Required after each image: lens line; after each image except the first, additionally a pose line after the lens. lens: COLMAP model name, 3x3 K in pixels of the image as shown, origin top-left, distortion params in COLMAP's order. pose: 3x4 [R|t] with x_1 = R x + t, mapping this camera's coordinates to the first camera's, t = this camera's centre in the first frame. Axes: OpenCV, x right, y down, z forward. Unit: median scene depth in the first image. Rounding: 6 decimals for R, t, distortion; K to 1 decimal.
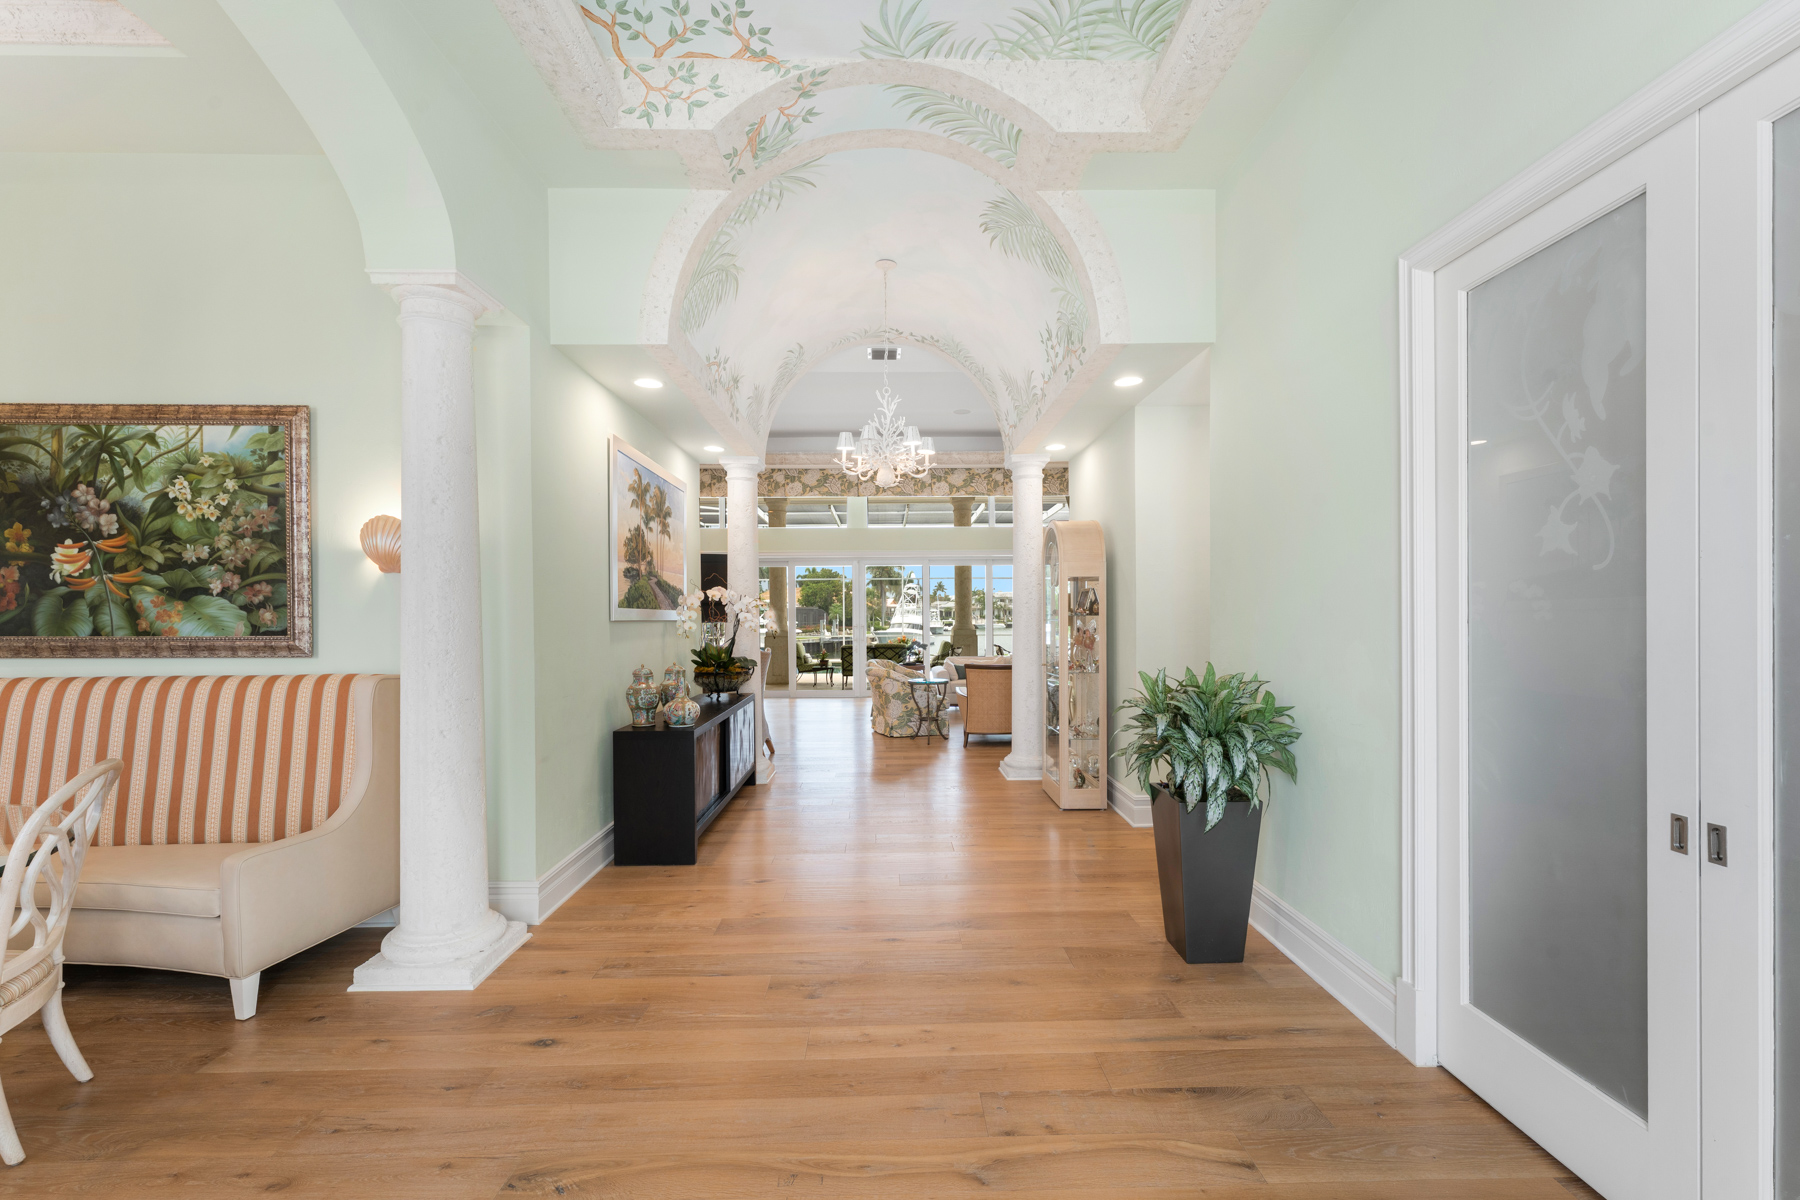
lens RADIAL K [[759.4, 0, 902.7], [0, 759.4, 628.6], [0, 0, 1]] dist [0.002531, 0.000295]
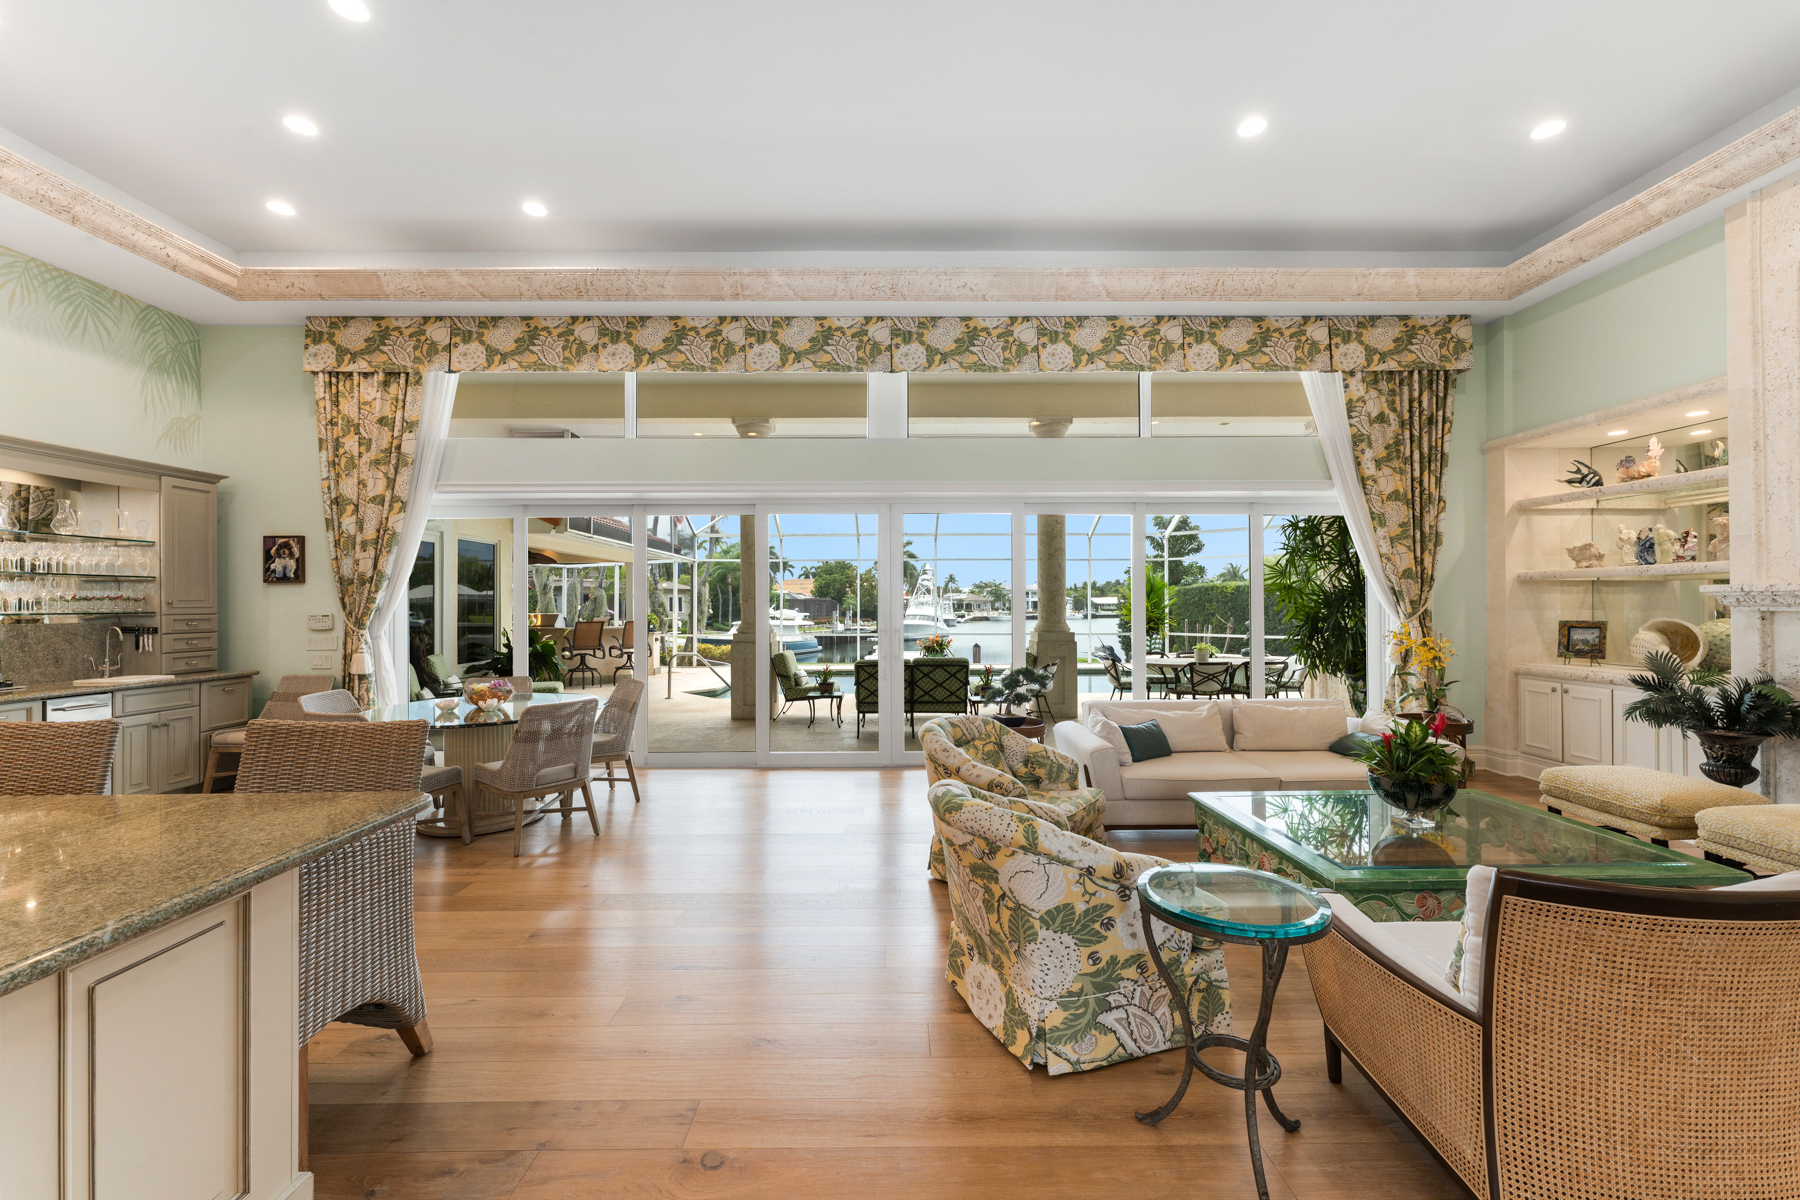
lens RADIAL K [[732.0, 0, 902.4], [0, 732.0, 589.2], [0, 0, 1]] dist [-0.000521, -0.000175]
pose [[0.999852, 0.005801, -0.016168, -0.151012], [-0.006466, 0.999121, -0.041414, -0.038937], [0.015913, 0.041513, 0.999011, 1.859884]]
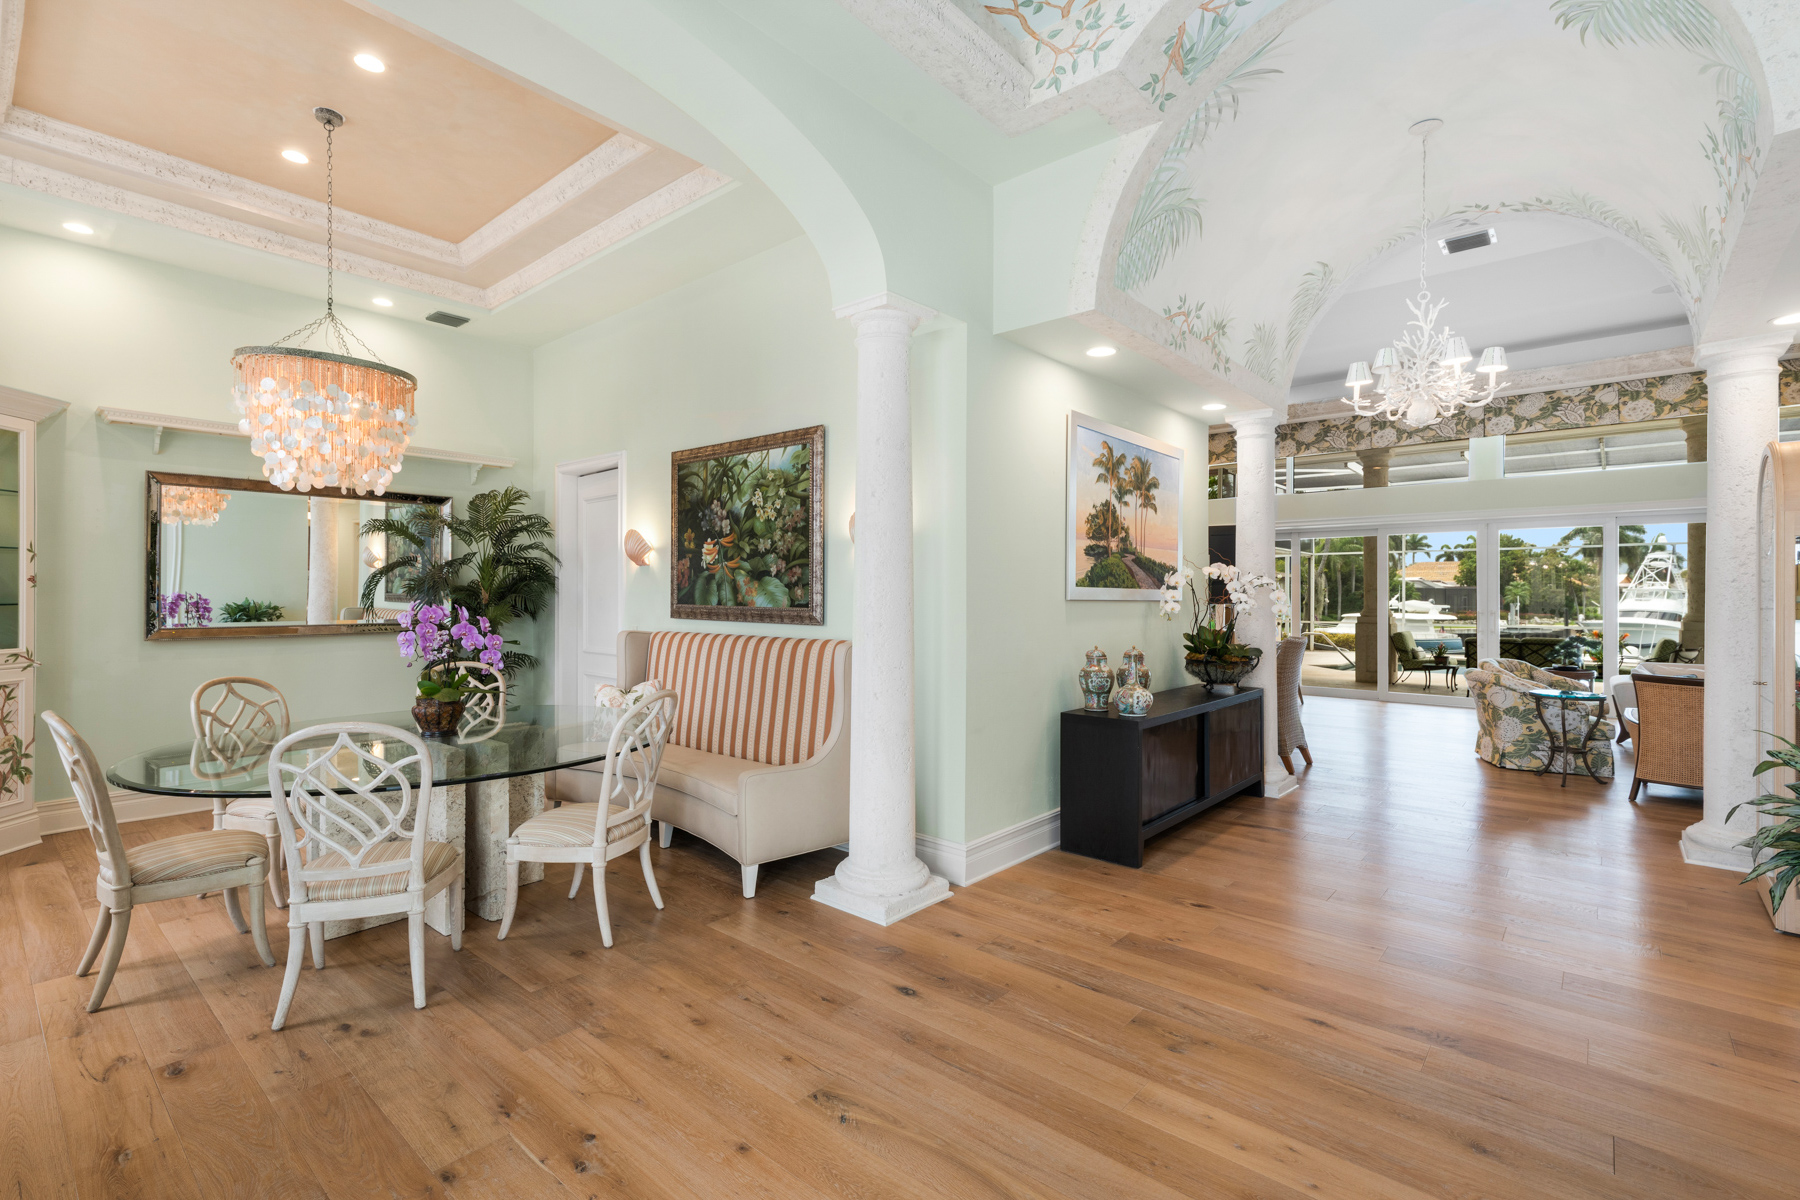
lens RADIAL K [[817.2, 0, 895.3], [0, 817.2, 596.8], [0, 0, 1]] dist [0.013738, -0.000034]
pose [[0.738233, 0.011305, -0.674451, 0.214015], [-0.021375, 0.999749, -0.006639, -0.003240], [0.674207, 0.019318, 0.738290, 0.089710]]
